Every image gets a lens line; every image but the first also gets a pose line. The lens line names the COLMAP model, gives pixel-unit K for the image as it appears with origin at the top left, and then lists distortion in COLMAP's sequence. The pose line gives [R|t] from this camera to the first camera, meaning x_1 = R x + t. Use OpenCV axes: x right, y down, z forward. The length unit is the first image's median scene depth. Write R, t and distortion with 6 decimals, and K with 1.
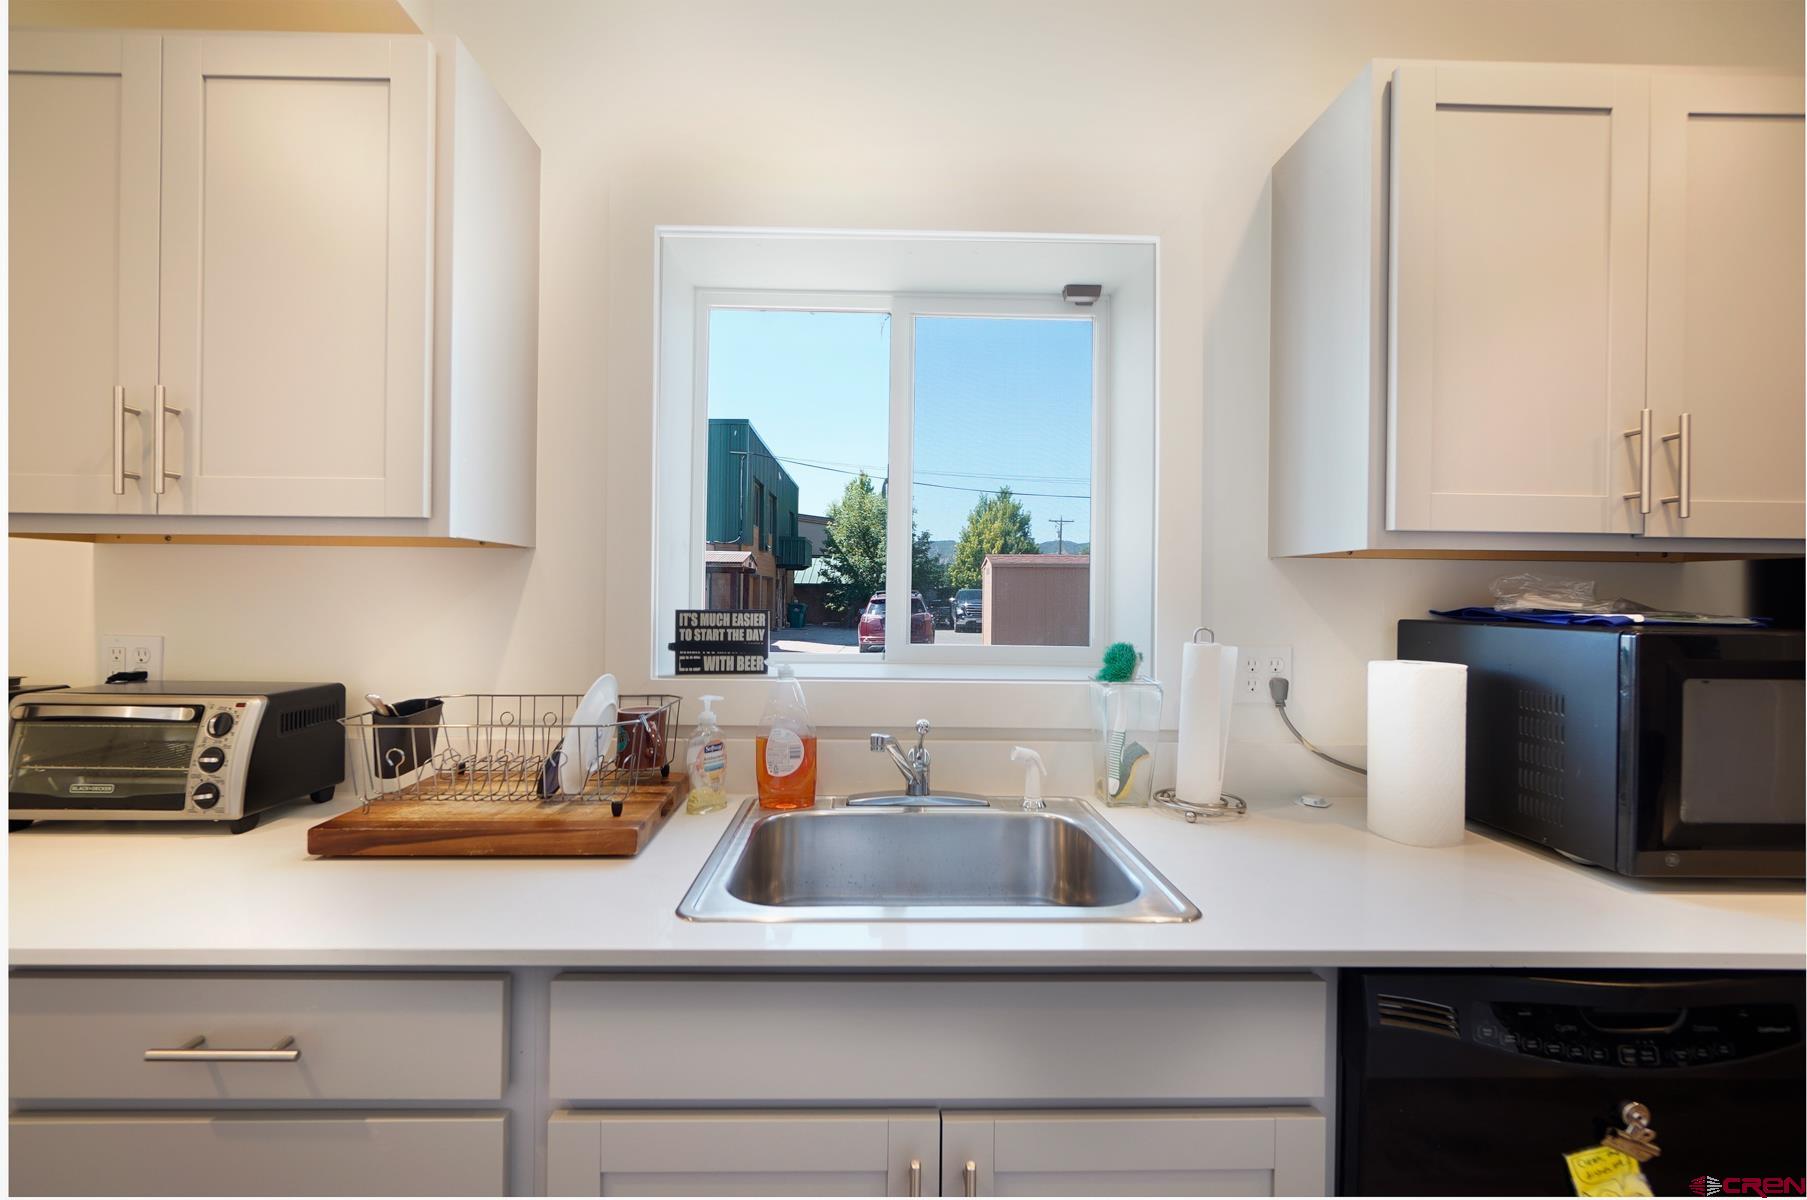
lens RADIAL K [[783.1, 0, 904.1], [0, 783.1, 594.0], [0, 0, 1]] dist [0.000613, -0.000107]
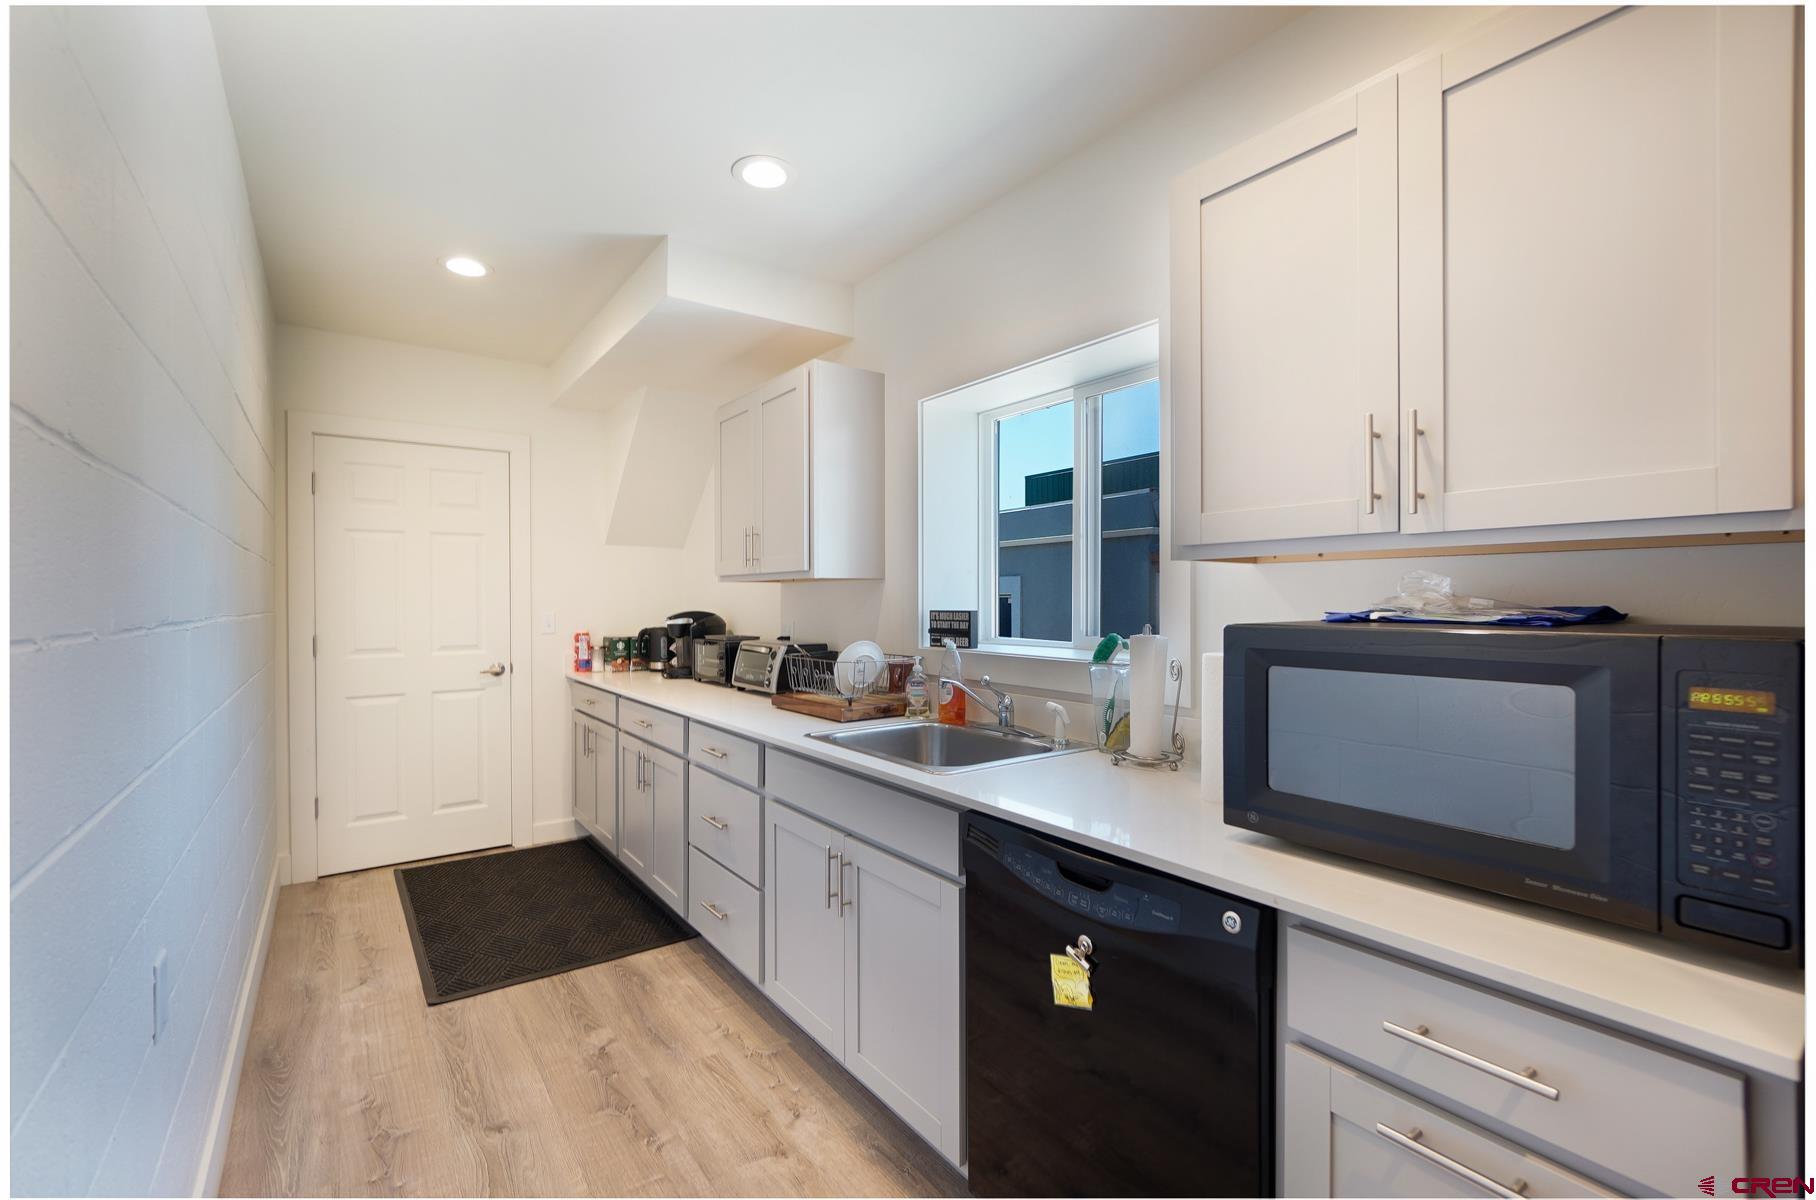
lens RADIAL K [[781.7, 0, 899.3], [0, 781.7, 601.3], [0, 0, 1]] dist [-0.003089, -0.000445]
pose [[0.572956, -0.011548, -0.819505, 1.369314], [0.011414, 0.999916, -0.006110, 0.011732], [0.819507, -0.005853, 0.573039, -0.098150]]
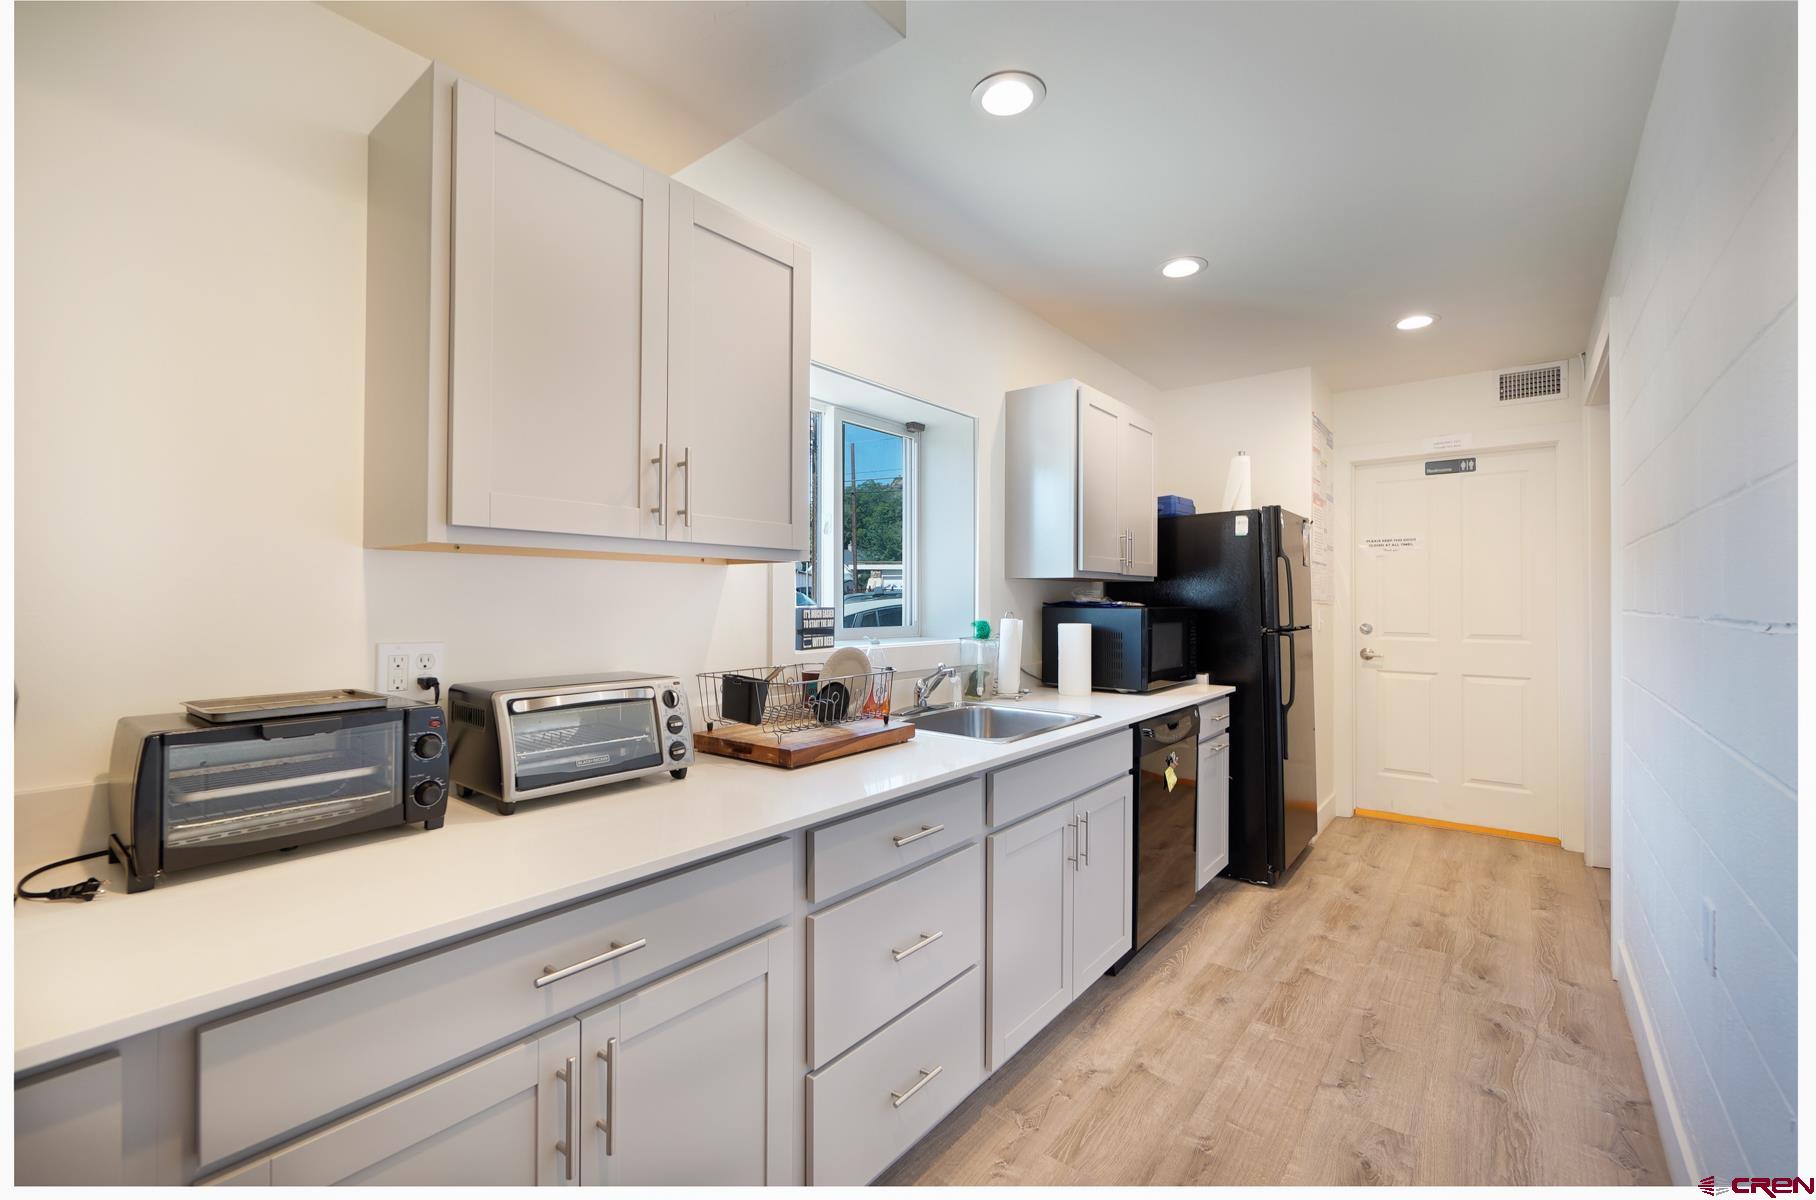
lens RADIAL K [[746.1, 0, 903.0], [0, 746.1, 600.9], [0, 0, 1]] dist [0.002272, 0.000383]
pose [[0.647577, -0.009407, 0.761942, -1.533671], [0.003109, 0.999948, 0.009703, -0.008794], [-0.761993, -0.003914, 0.647573, -0.108723]]
